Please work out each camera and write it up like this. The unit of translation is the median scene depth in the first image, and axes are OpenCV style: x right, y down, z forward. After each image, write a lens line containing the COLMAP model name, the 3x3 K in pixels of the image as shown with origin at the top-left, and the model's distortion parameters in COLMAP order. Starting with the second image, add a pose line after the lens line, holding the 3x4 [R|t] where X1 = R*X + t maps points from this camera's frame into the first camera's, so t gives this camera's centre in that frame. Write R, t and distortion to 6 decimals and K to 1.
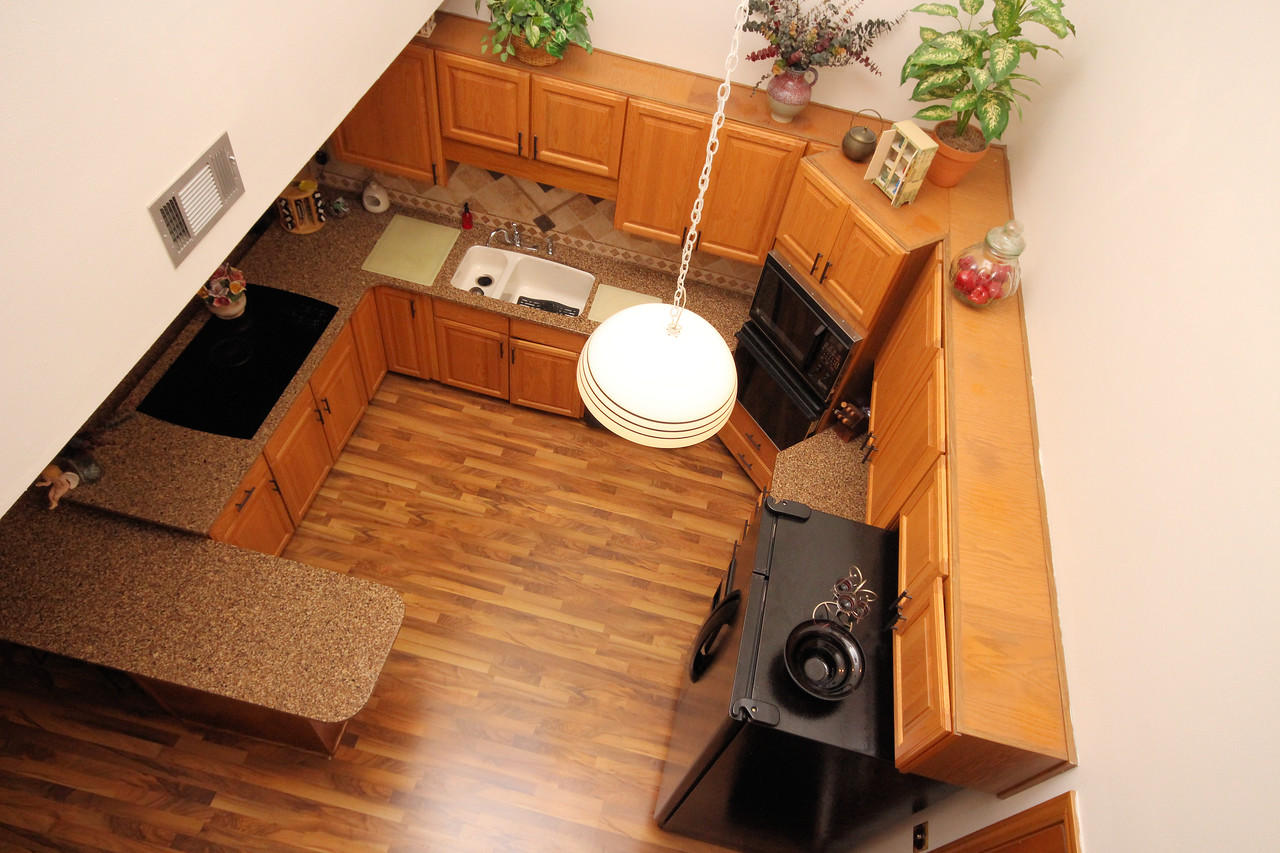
lens RADIAL K [[800.1, 0, 637.2], [0, 800.1, 422.9], [0, 0, 1]] dist [0.029377, 0.004354]
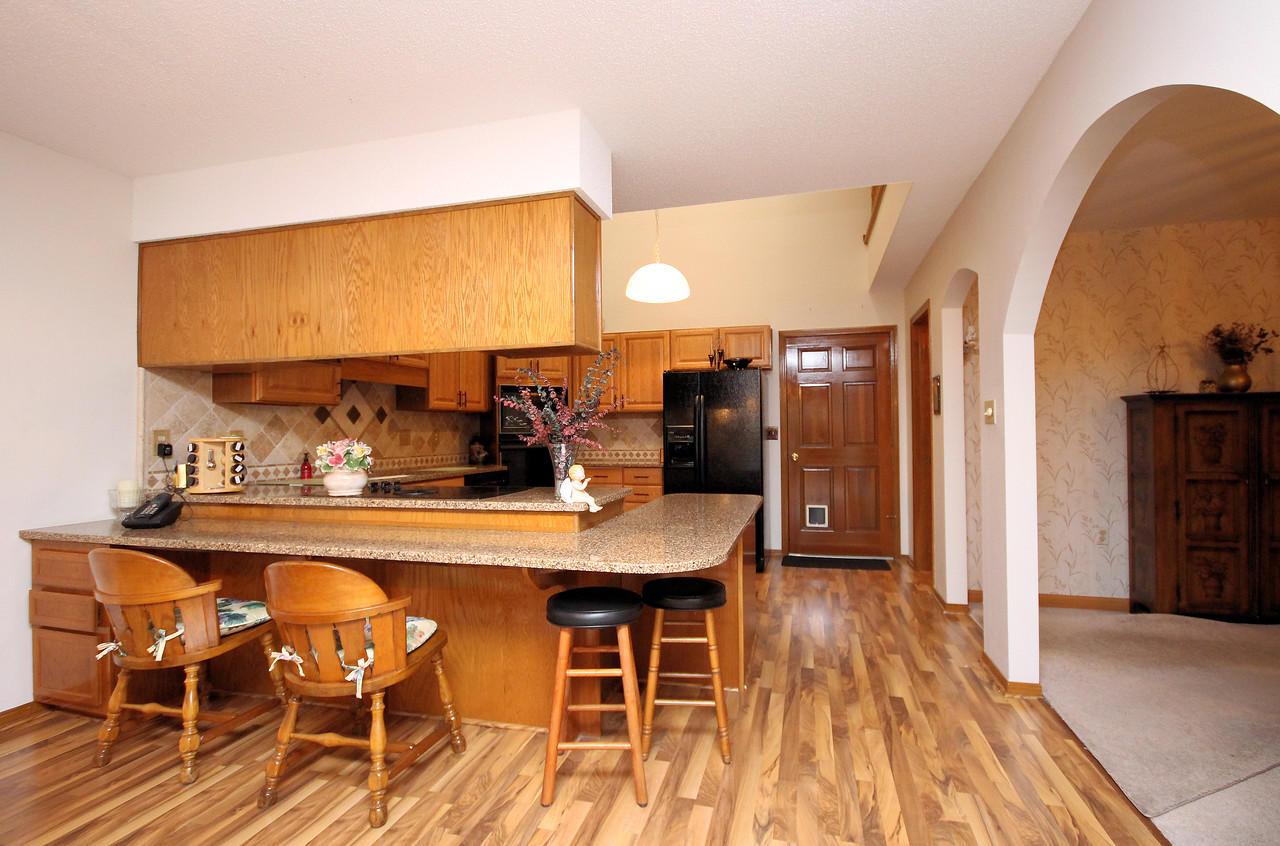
lens RADIAL K [[610.1, 0, 644.0], [0, 610.1, 424.5], [0, 0, 1]] dist [-0.000448, 0.000949]
pose [[0.040251, -0.114109, 0.992653, -1.021866], [0.805202, 0.591943, 0.035396, 0.046496], [-0.591633, 0.797861, 0.115707, 0.601438]]
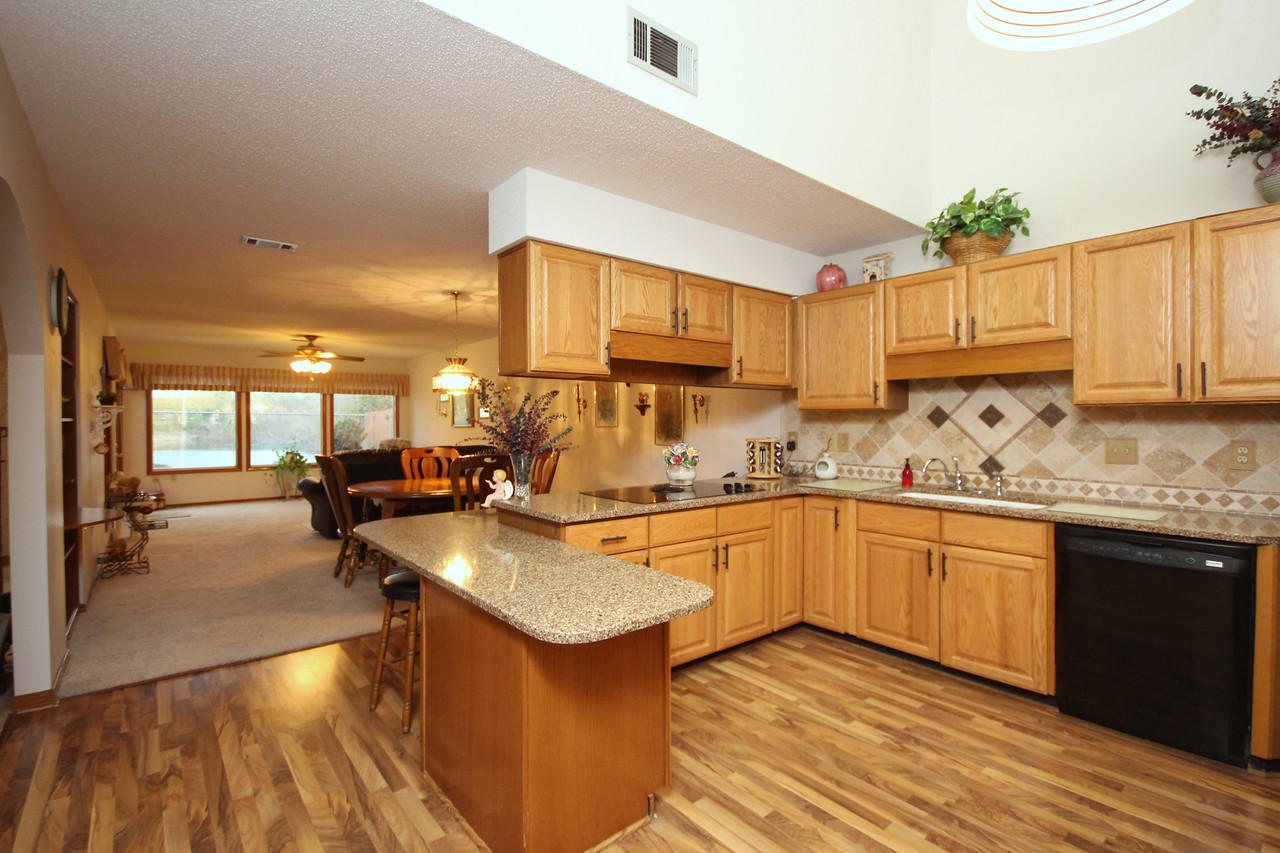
lens RADIAL K [[591.8, 0, 647.3], [0, 591.8, 424.1], [0, 0, 1]] dist [0.005174, -0.006928]
pose [[0.791900, -0.121957, -0.598348, -0.012356], [-0.417896, 0.606235, -0.676641, 0.370918], [0.445260, 0.785879, 0.429112, 0.480143]]
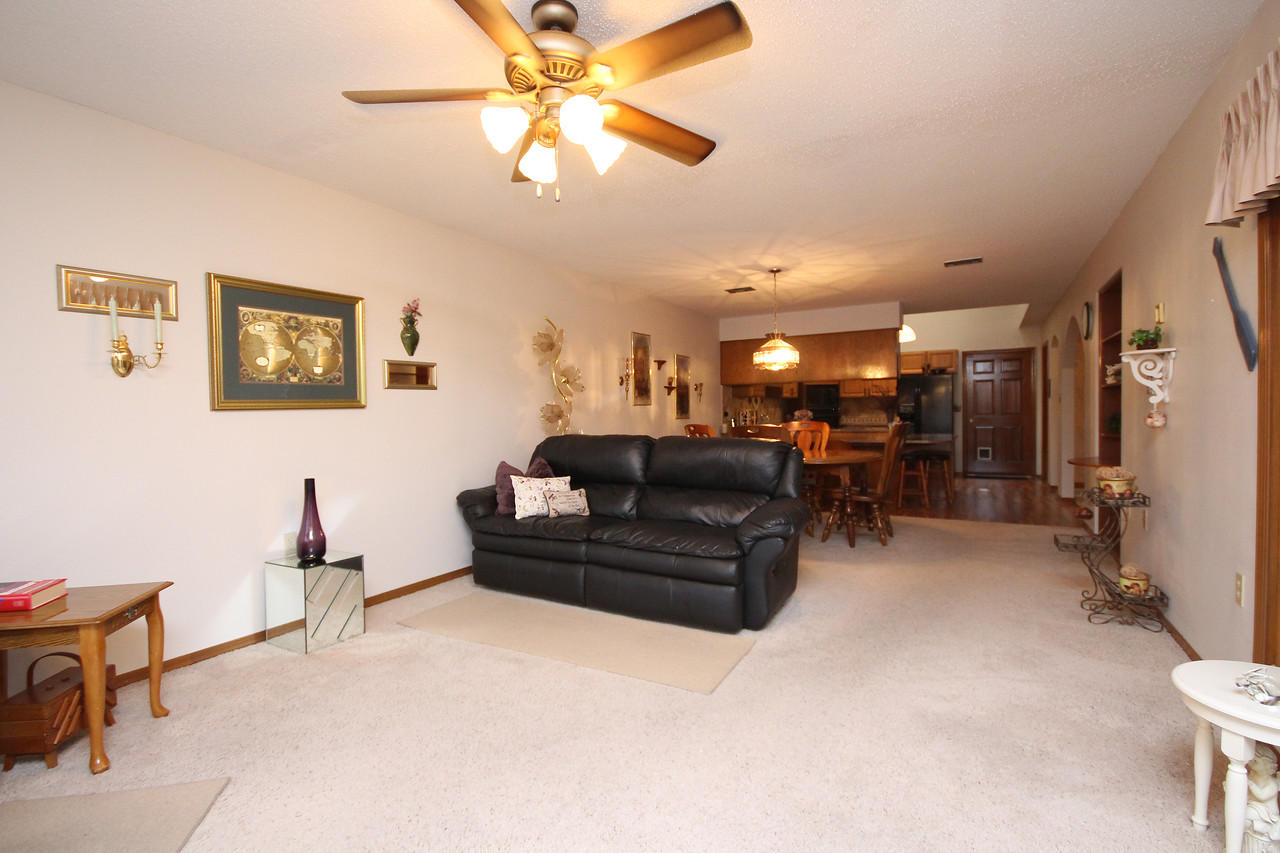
lens RADIAL K [[591.8, 0, 627.6], [0, 591.8, 426.9], [0, 0, 1]] dist [0.005174, -0.006928]
pose [[0.302994, -0.149558, 0.941184, -2.209472], [0.791399, 0.589698, -0.161069, -0.256367], [-0.530925, 0.793655, 0.297035, 0.657430]]
